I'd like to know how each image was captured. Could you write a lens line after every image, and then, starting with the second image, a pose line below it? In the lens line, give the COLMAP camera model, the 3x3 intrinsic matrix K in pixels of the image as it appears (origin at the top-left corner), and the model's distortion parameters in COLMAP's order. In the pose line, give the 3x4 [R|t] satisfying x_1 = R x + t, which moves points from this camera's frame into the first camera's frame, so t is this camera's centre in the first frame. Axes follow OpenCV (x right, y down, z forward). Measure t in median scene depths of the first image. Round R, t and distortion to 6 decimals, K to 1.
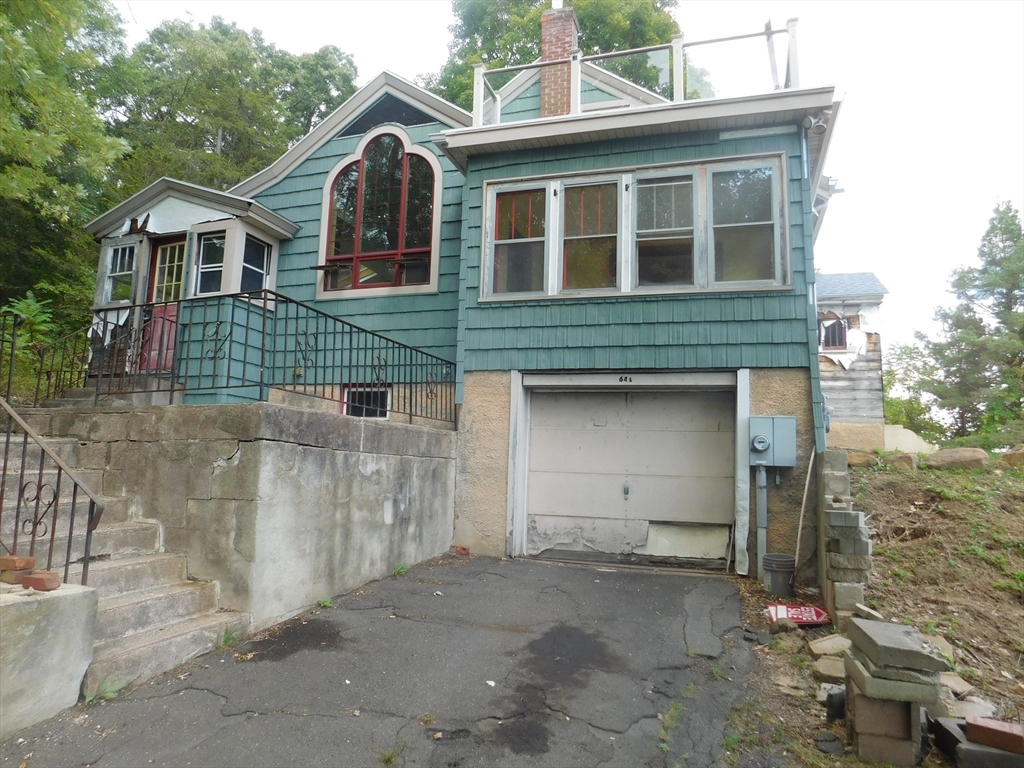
lens RADIAL K [[690.5, 0, 518.6], [0, 690.5, 384.5], [0, 0, 1]] dist [-0.066285, 0.051337]
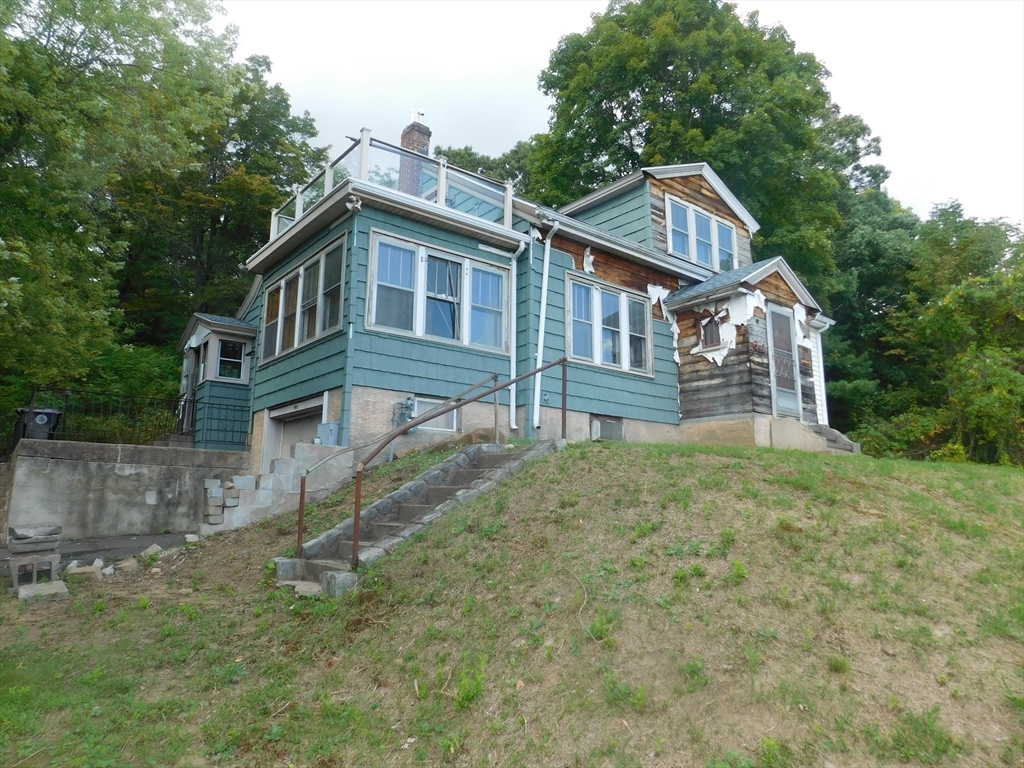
lens RADIAL K [[690.5, 0, 510.9], [0, 690.5, 383.9], [0, 0, 1]] dist [-0.066285, 0.051337]
pose [[0.830059, -0.124243, -0.543660, 1.282752], [0.087293, 0.991797, -0.093376, 0.115159], [0.550801, 0.030050, 0.834095, 0.036933]]
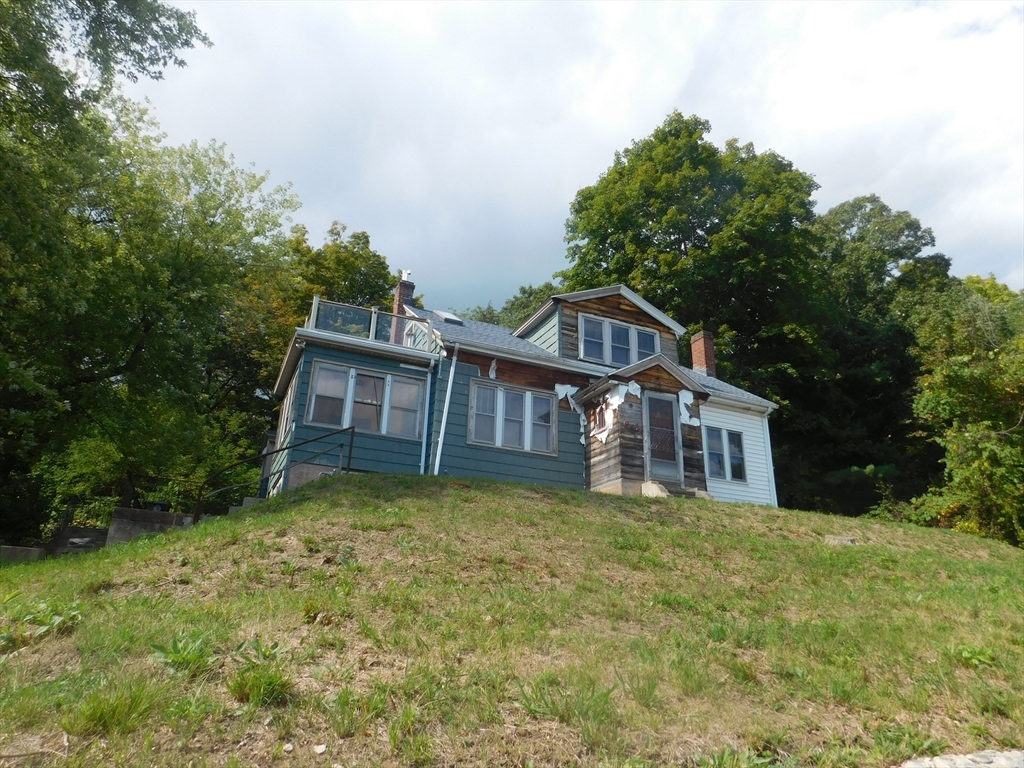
lens RADIAL K [[690.5, 0, 506.5], [0, 690.5, 378.8], [0, 0, 1]] dist [-0.066285, 0.051337]
pose [[0.656169, -0.283429, -0.699365, 2.105512], [0.088745, 0.949337, -0.301470, 0.371384], [0.749378, 0.135751, 0.648078, 0.110700]]
